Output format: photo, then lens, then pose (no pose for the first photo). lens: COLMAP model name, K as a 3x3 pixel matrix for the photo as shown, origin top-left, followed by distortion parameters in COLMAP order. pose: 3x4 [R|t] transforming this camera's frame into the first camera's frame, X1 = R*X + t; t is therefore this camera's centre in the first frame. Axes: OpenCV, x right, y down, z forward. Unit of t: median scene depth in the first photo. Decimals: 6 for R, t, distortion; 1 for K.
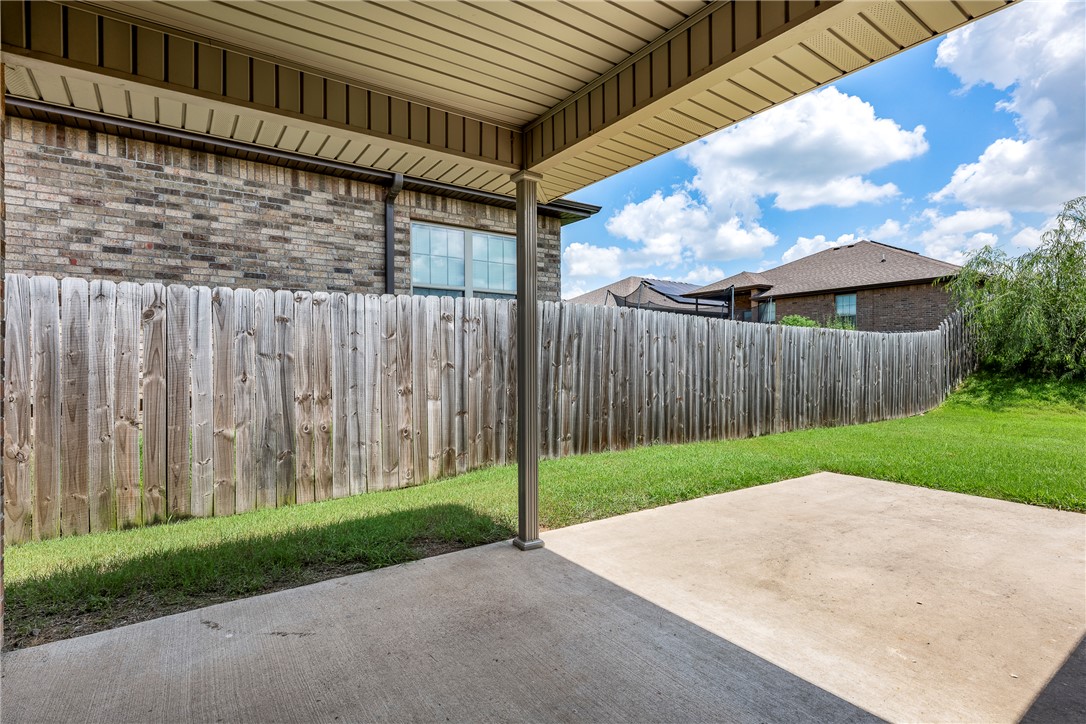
lens RADIAL K [[543.1, 0, 543.0], [0, 543.1, 362.0], [0, 0, 1]] dist [-0.081047, -0.000237]
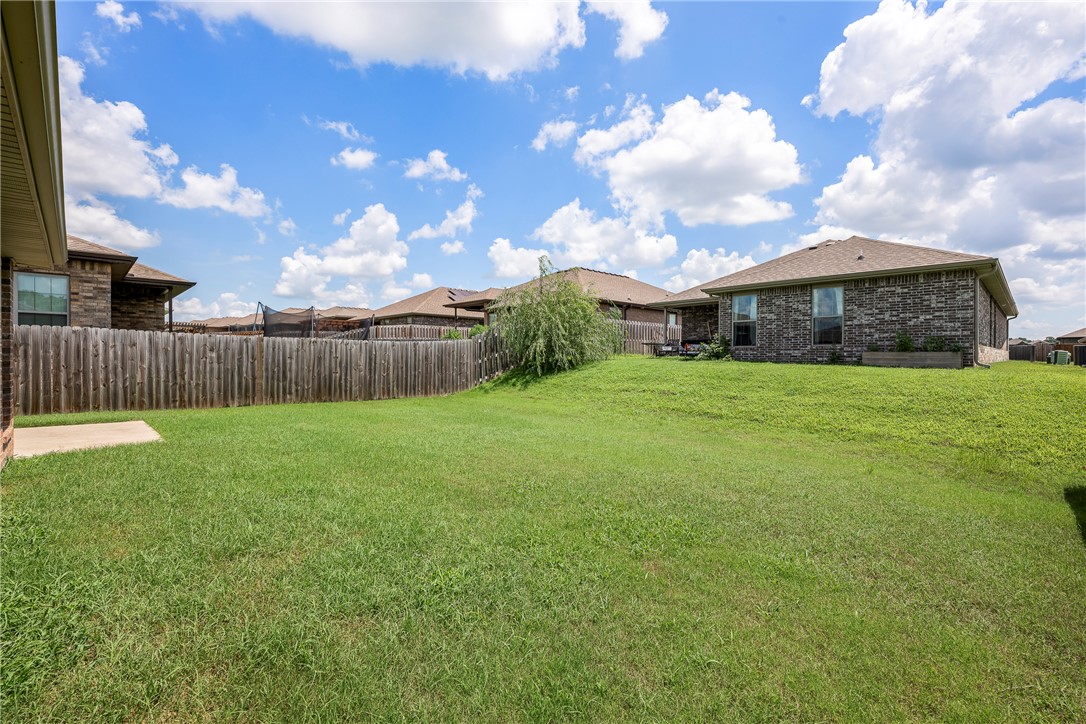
lens RADIAL K [[493.6, 0, 543.0], [0, 493.6, 362.0], [0, 0, 1]] dist [-0.000308, 0.000104]
pose [[0.985213, 0.002458, 0.171318, 1.126946], [-0.004023, 0.999953, 0.008789, -0.011586], [-0.171289, -0.009349, 0.985177, -0.632148]]
